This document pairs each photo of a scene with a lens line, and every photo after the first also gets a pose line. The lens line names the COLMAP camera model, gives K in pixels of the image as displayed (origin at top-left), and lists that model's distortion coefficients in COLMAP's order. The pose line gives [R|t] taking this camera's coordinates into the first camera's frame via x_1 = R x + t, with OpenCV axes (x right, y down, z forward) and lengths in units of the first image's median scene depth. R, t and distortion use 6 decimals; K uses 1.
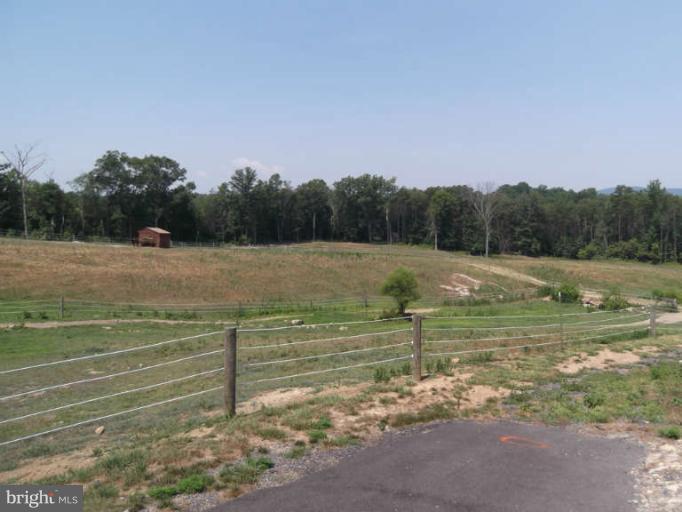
lens RADIAL K [[575.2, 0, 341.0], [0, 575.2, 256.0], [0, 0, 1]] dist [-0.011179, 0.007976]
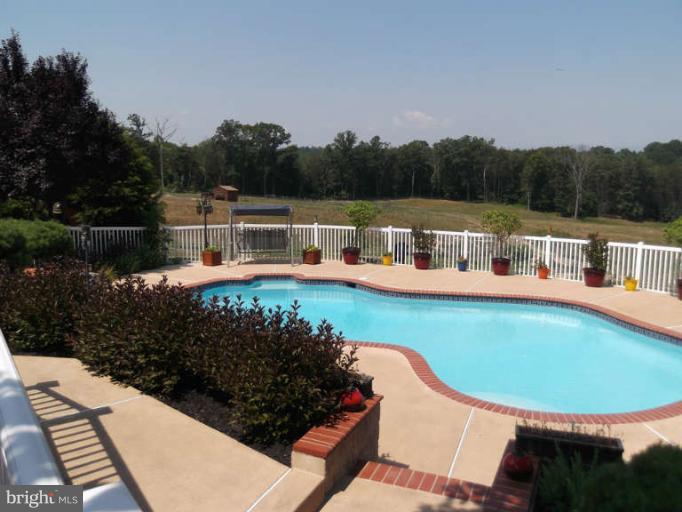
lens RADIAL K [[575.2, 0, 341.0], [0, 575.2, 256.0], [0, 0, 1]] dist [-0.011179, 0.007976]
pose [[0.951028, 0.064047, -0.302398, 0.165309], [-0.038358, 0.995190, 0.090143, -0.009060], [0.306717, -0.074129, 0.948910, -0.090018]]
